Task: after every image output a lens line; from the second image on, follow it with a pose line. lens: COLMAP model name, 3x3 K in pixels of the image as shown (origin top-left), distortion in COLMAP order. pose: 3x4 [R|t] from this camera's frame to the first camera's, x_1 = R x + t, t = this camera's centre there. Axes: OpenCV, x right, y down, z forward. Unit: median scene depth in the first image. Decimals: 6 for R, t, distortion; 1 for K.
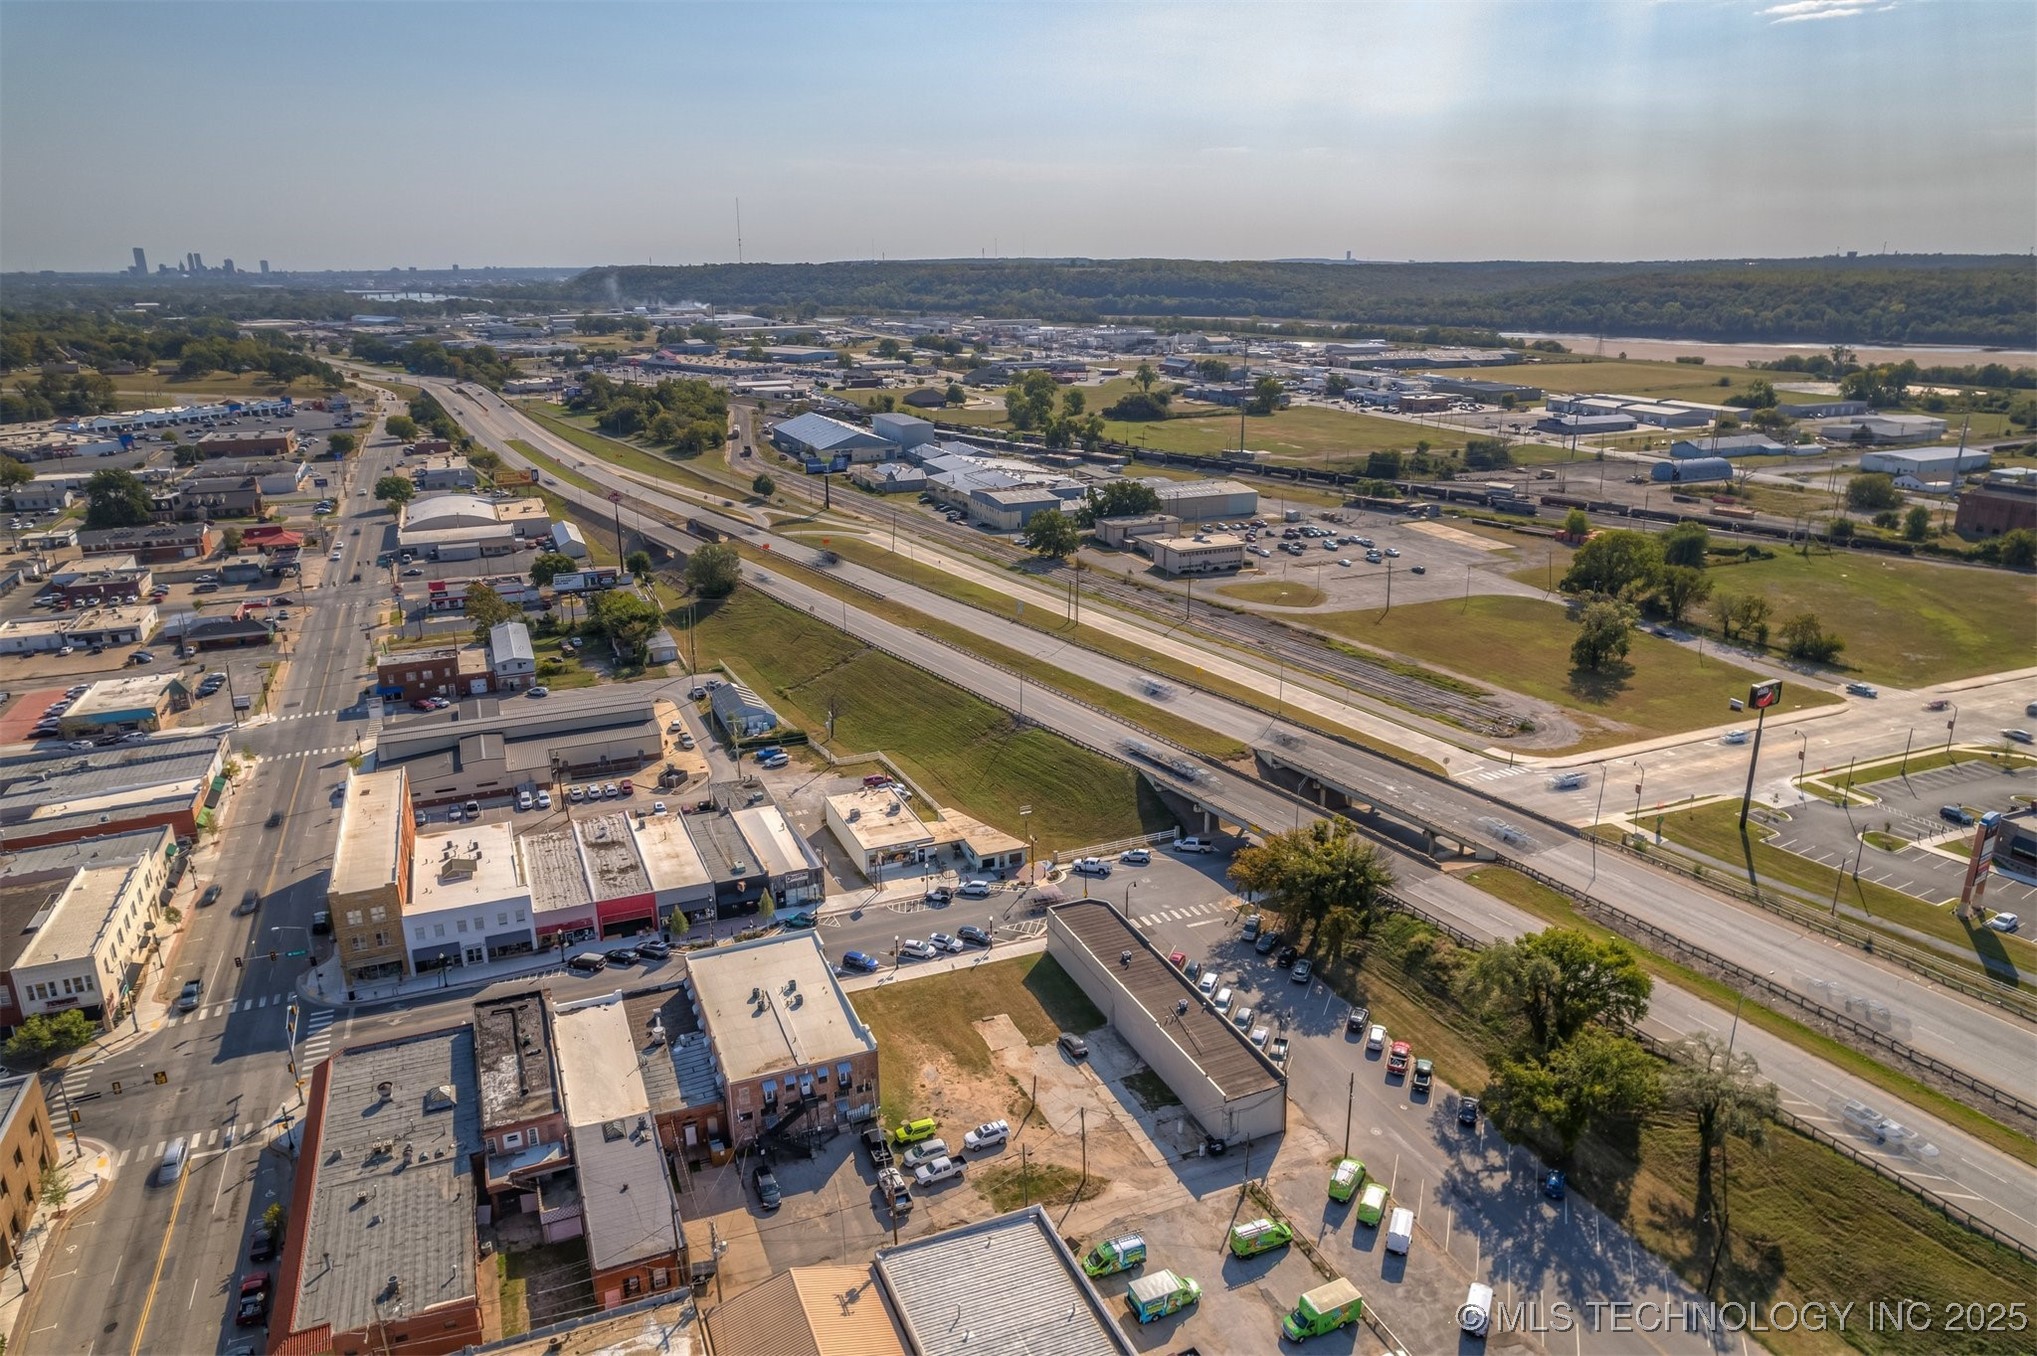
lens RADIAL K [[1315.9, 0, 1024.2], [0, 1315.9, 683.4], [0, 0, 1]] dist [-0.075685, 0.086015]
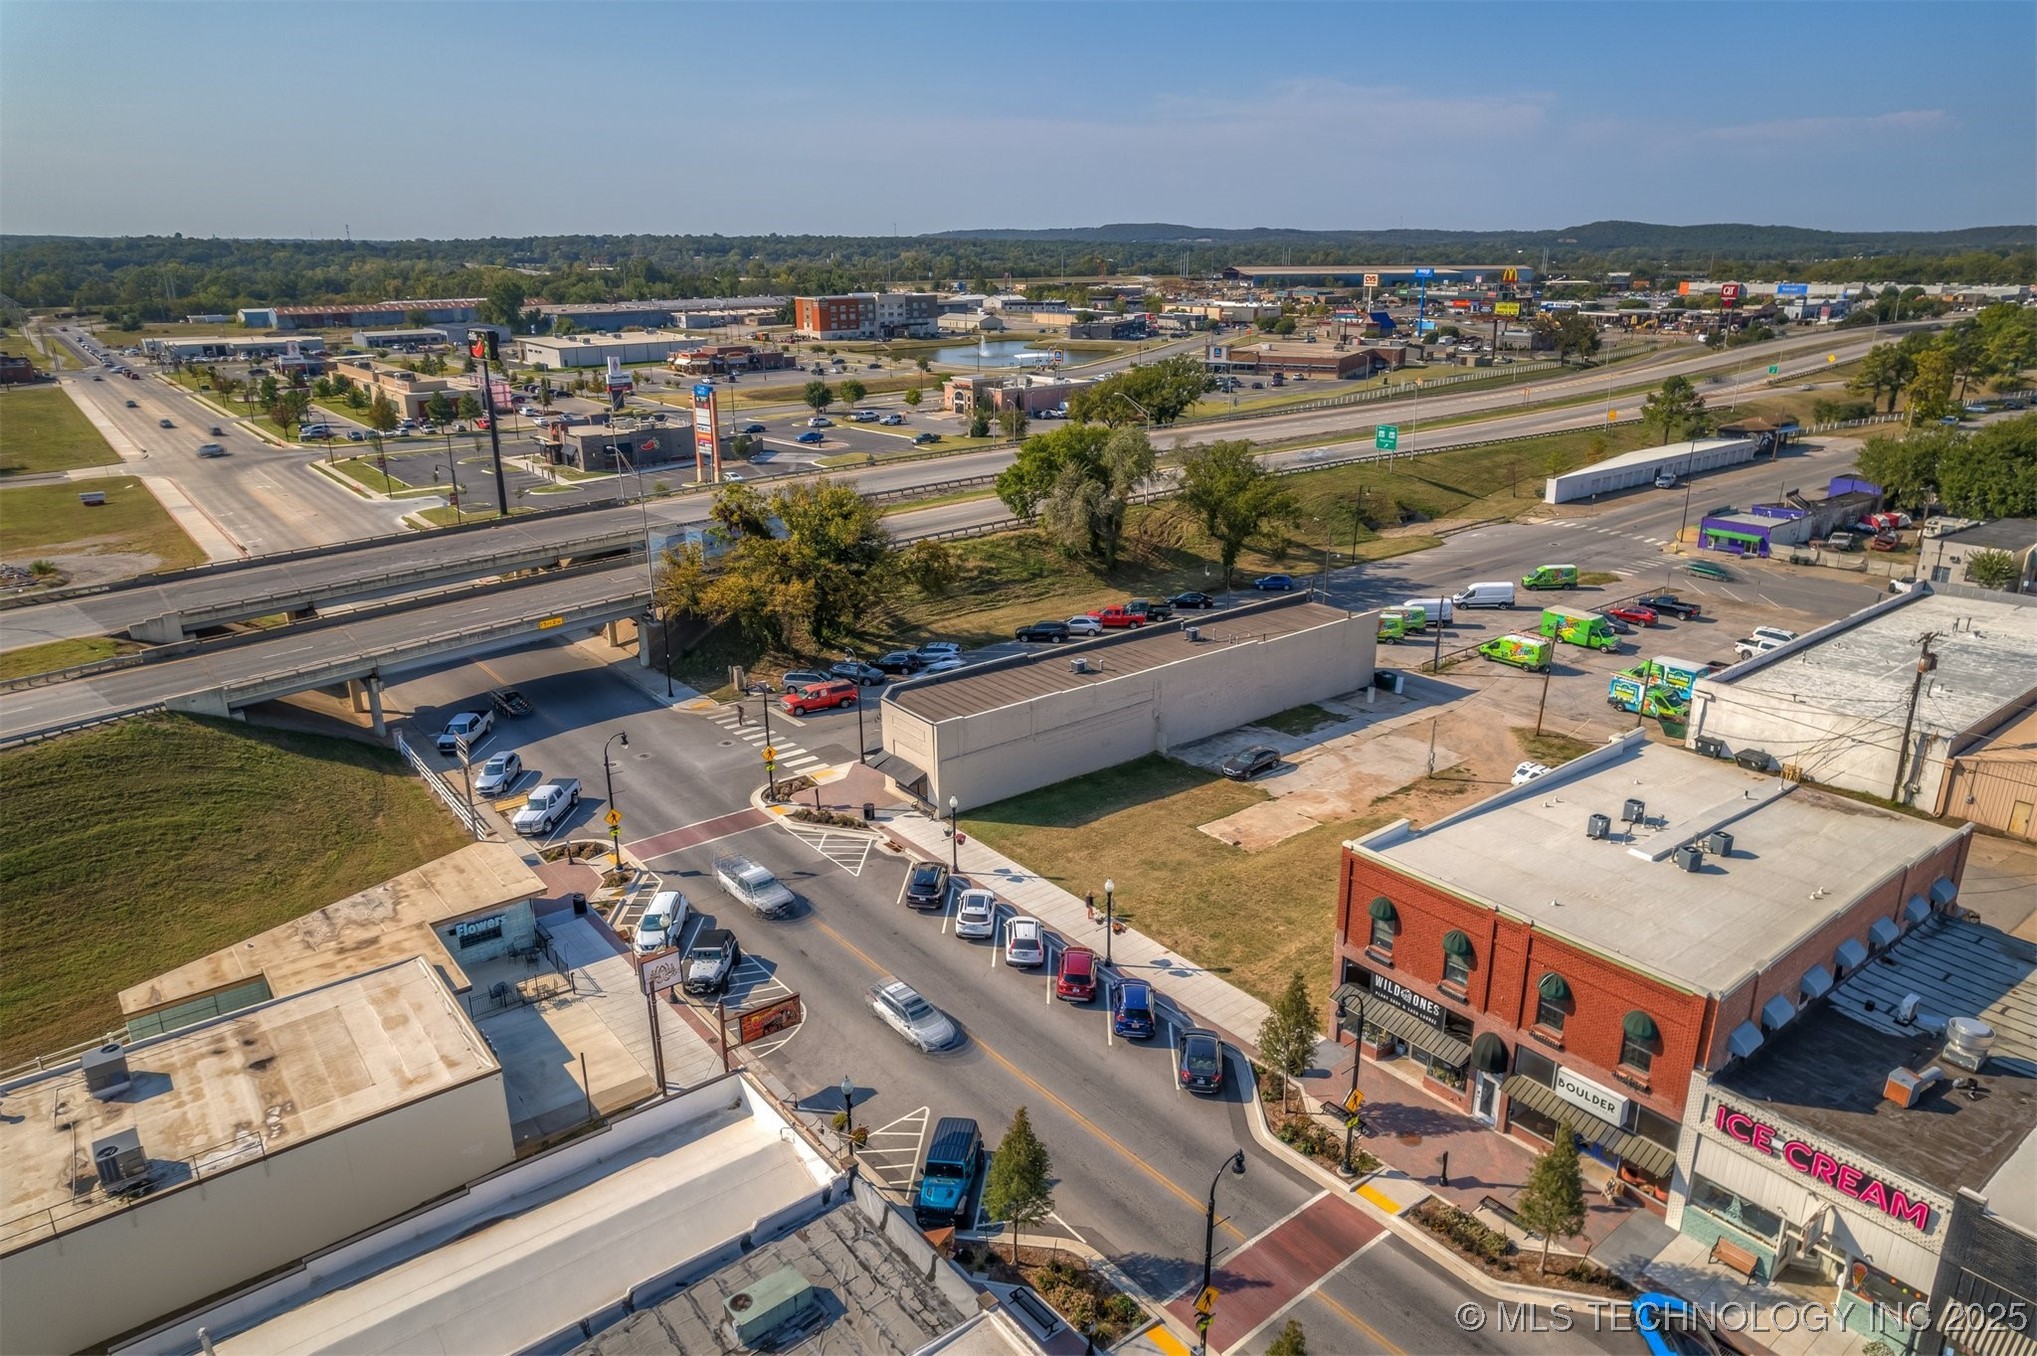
lens RADIAL K [[1302.3, 0, 1023.9], [0, 1302.3, 680.1], [0, 0, 1]] dist [-0.074396, 0.084151]
pose [[-0.260192, -0.302027, 0.917104, -0.378256], [0.305477, 0.875282, 0.374921, -0.006274], [-0.915961, 0.377705, -0.135479, 0.949803]]
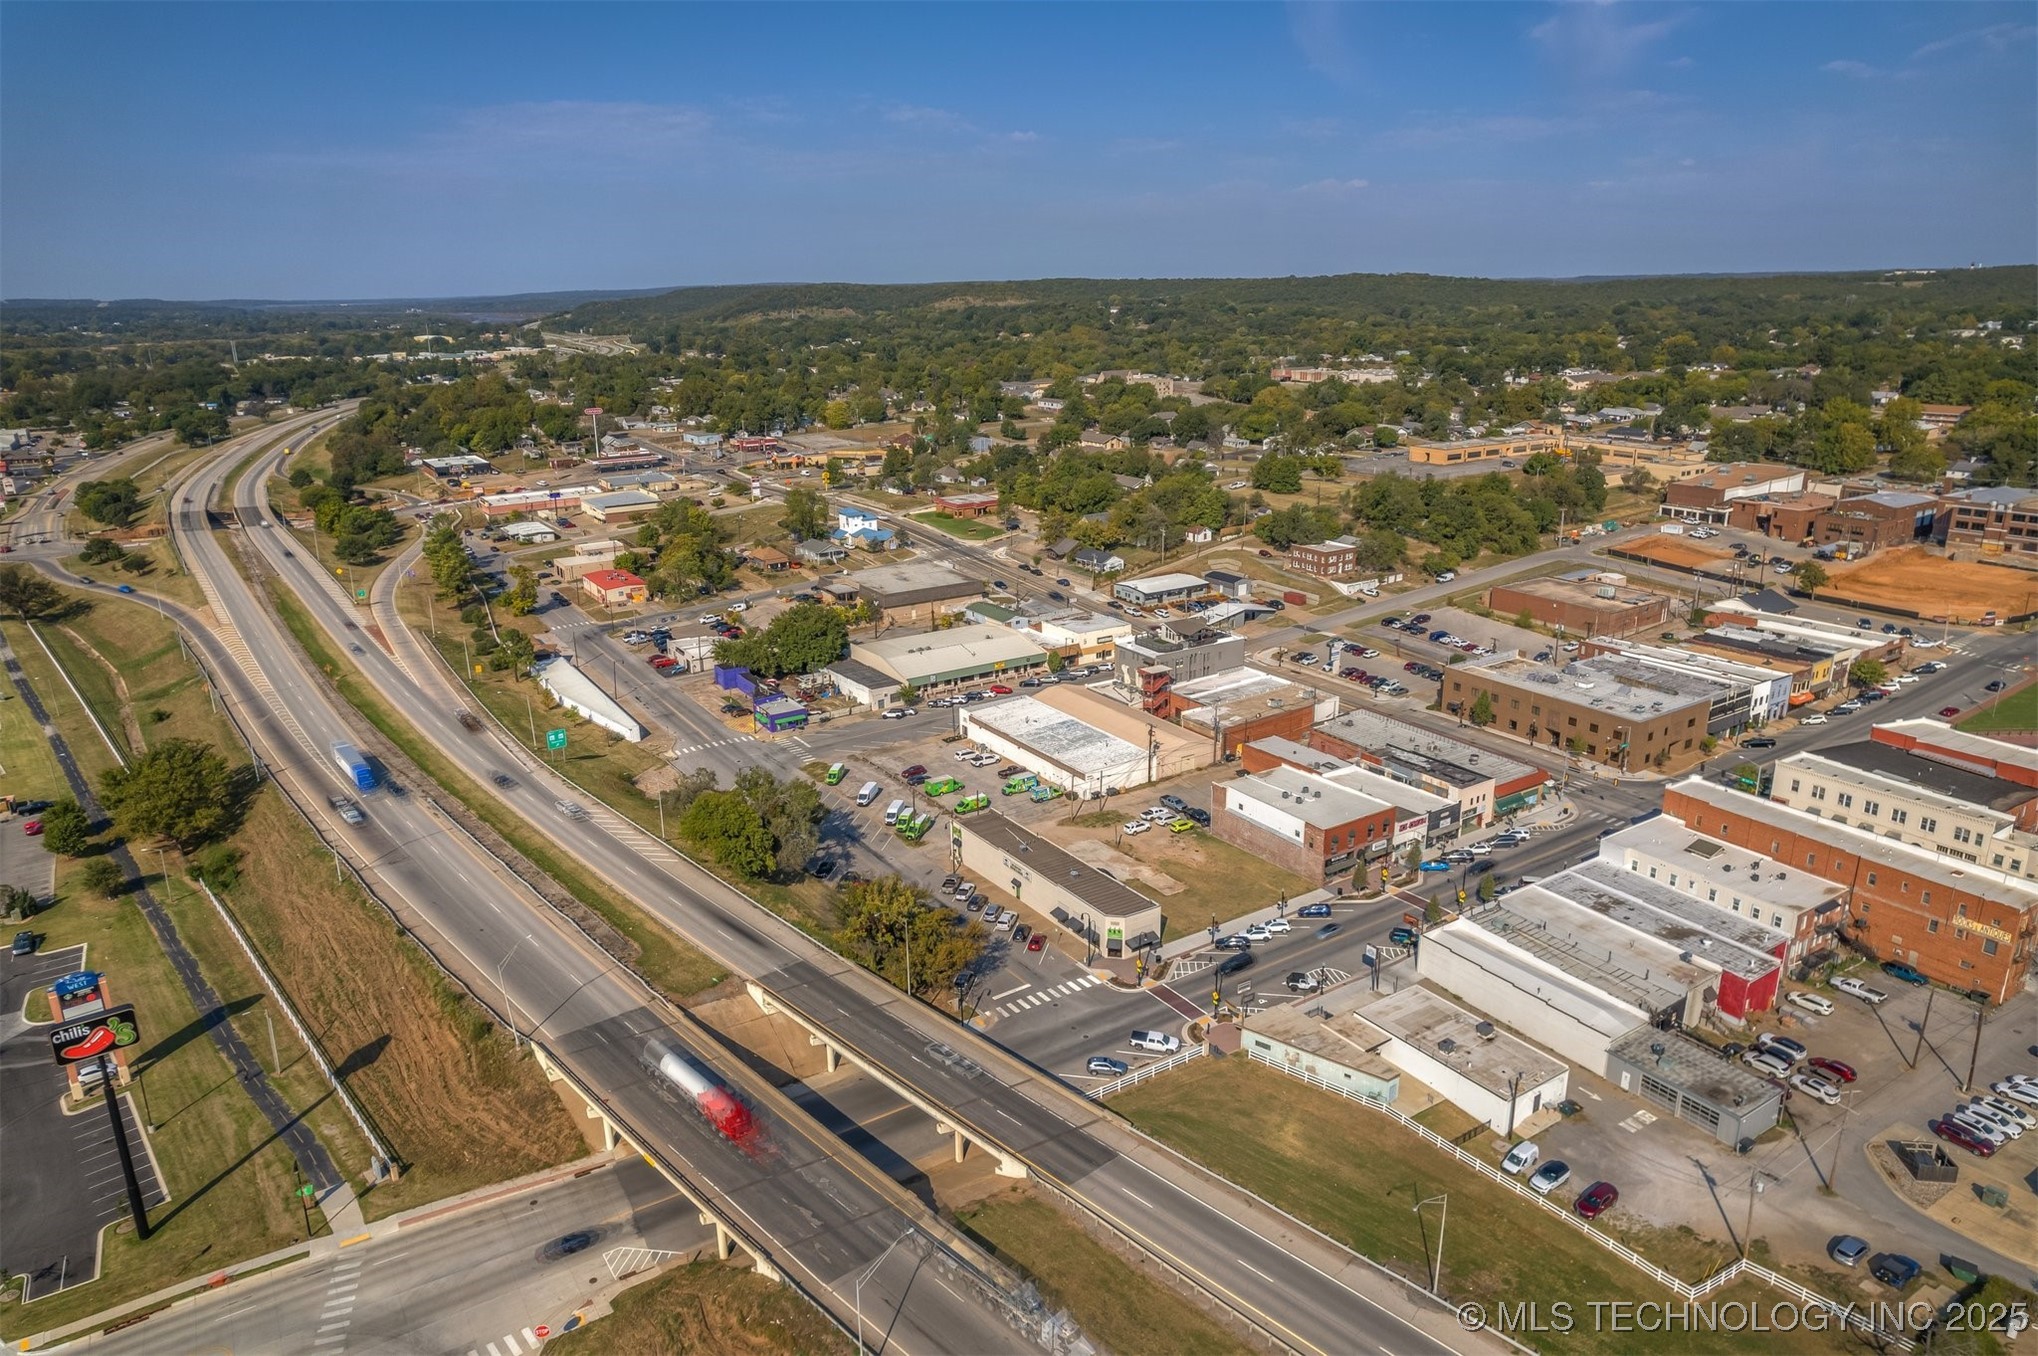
lens RADIAL K [[1302.9, 0, 1024.4], [0, 1302.9, 680.1], [0, 0, 1]] dist [-0.074396, 0.084151]
pose [[-0.985347, 0.067224, -0.156757, 0.253490], [-0.034777, 0.820567, 0.570491, -0.518206], [0.166980, 0.567583, -0.806205, 1.582446]]
